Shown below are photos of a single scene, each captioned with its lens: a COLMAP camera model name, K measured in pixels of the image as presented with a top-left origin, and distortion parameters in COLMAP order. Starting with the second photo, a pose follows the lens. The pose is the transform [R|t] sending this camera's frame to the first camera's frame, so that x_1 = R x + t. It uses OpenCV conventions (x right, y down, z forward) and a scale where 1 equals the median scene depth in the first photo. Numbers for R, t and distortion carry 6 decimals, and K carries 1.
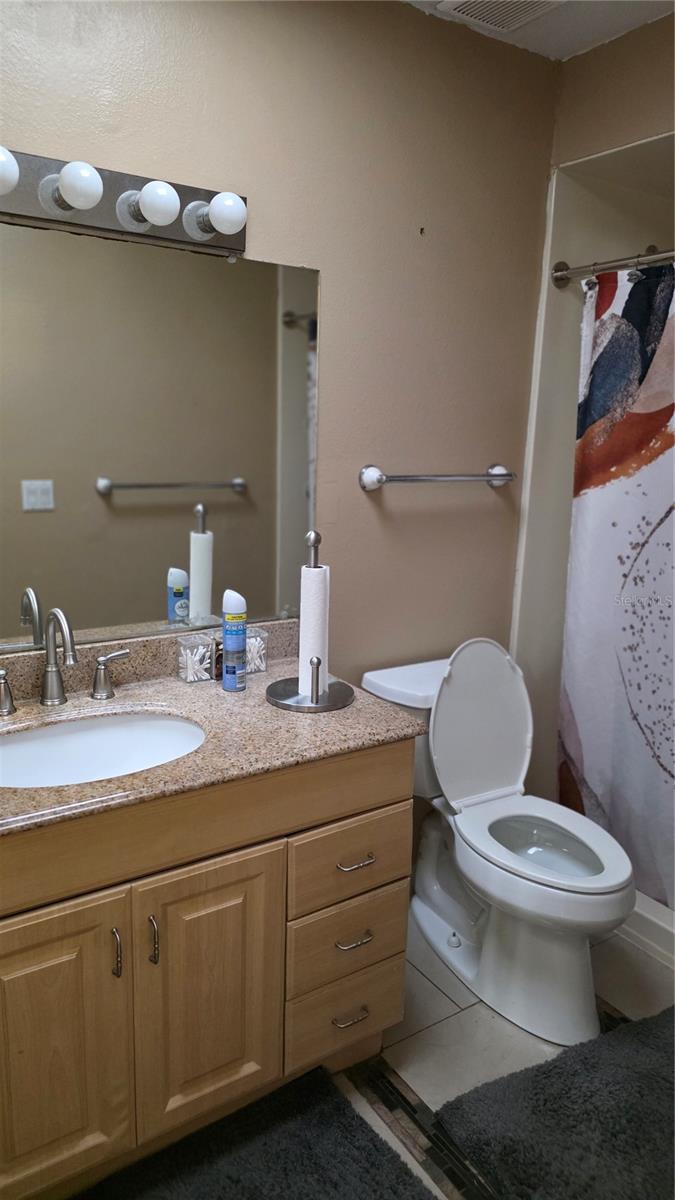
lens RADIAL K [[803.7, 0, 345.0], [0, 803.7, 599.3], [0, 0, 1]] dist [0.054769, -0.053307]
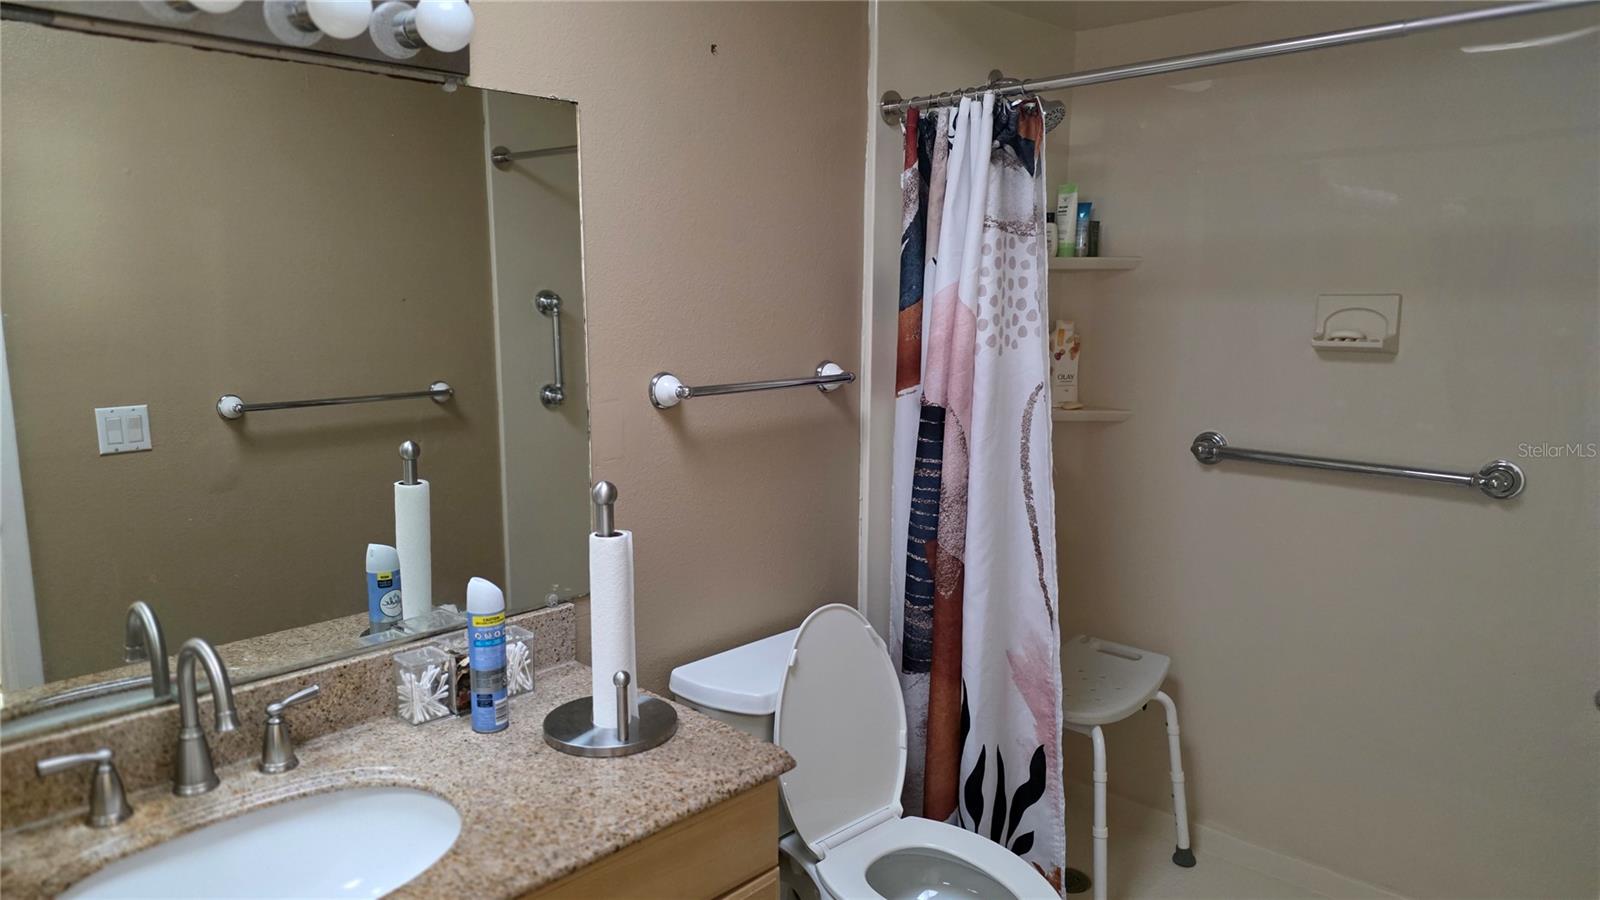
lens RADIAL K [[1071.6, 0, 789.0], [0, 1071.6, 459.6], [0, 0, 1]] dist [0.054769, -0.053307]
pose [[0.976983, -0.061288, 0.204323, -0.057633], [0.071171, 0.996606, -0.041372, -0.045402], [-0.201093, 0.054962, 0.978029, 0.068182]]
